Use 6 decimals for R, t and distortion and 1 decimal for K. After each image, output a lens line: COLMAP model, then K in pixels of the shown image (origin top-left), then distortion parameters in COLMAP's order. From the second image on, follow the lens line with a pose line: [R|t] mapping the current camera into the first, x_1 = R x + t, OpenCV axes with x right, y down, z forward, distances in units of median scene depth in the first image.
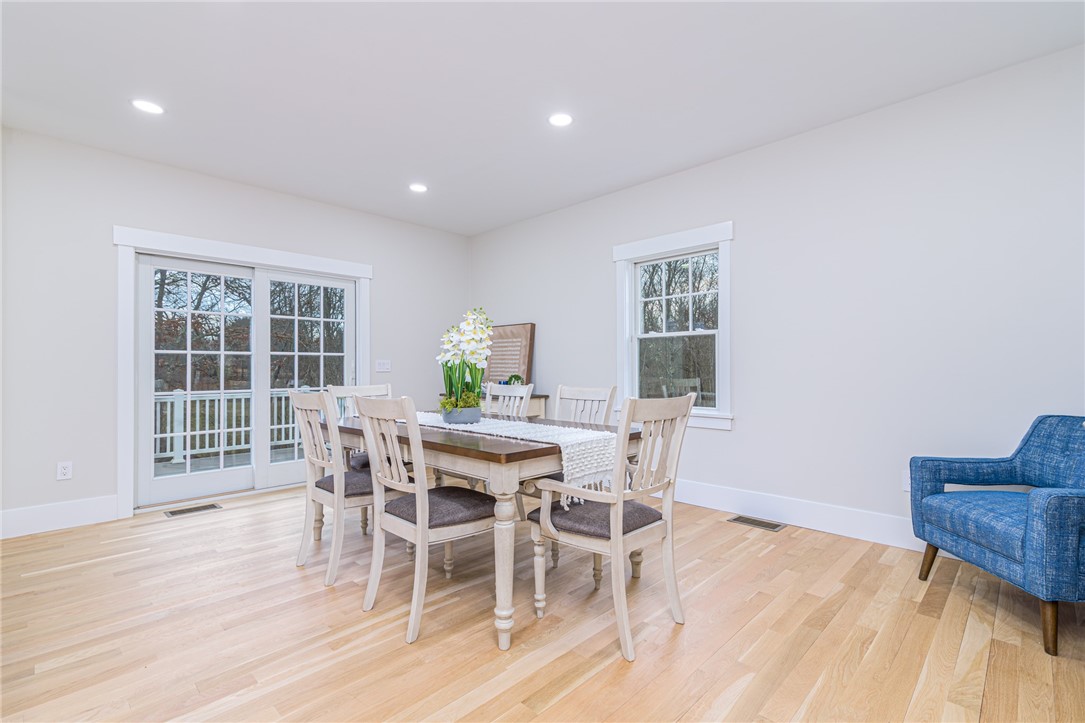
lens RADIAL K [[509.9, 0, 542.5], [0, 509.9, 361.5], [0, 0, 1]] dist [0.000576, 0.000204]
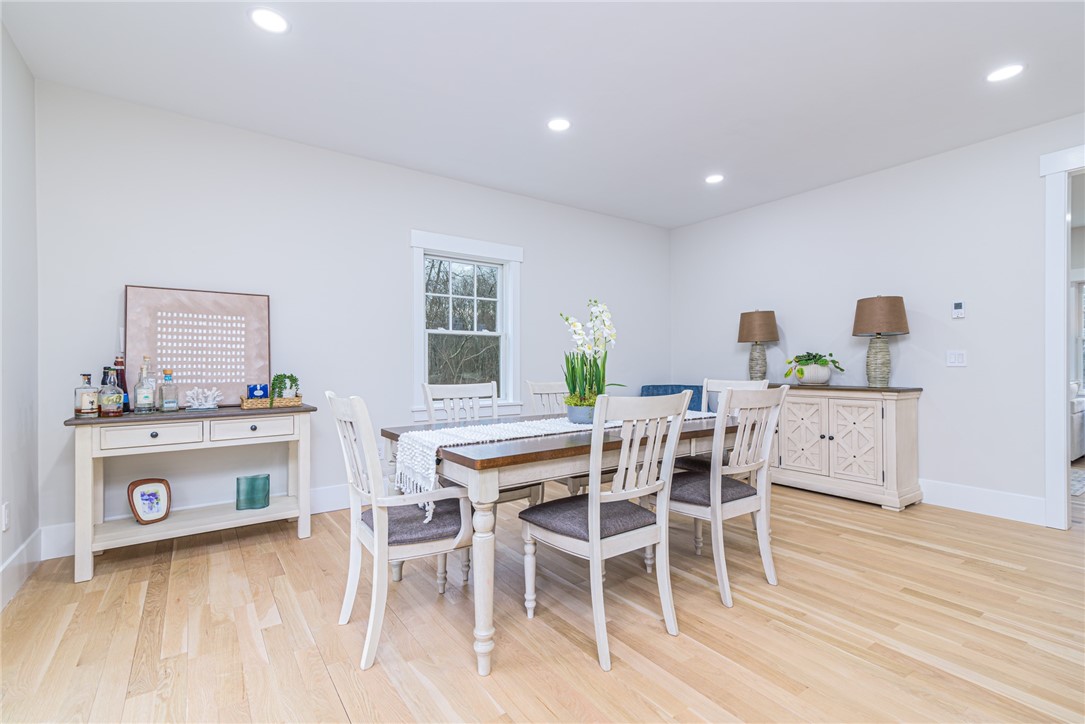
lens RADIAL K [[481.6, 0, 542.5], [0, 481.6, 362.0], [0, 0, 1]] dist [0.000526, -0.000216]
pose [[0.186582, 0.007127, 0.982414, -1.006094], [-0.017577, 0.999838, -0.003915, 0.014701], [-0.982282, -0.016538, 0.186677, 0.888114]]
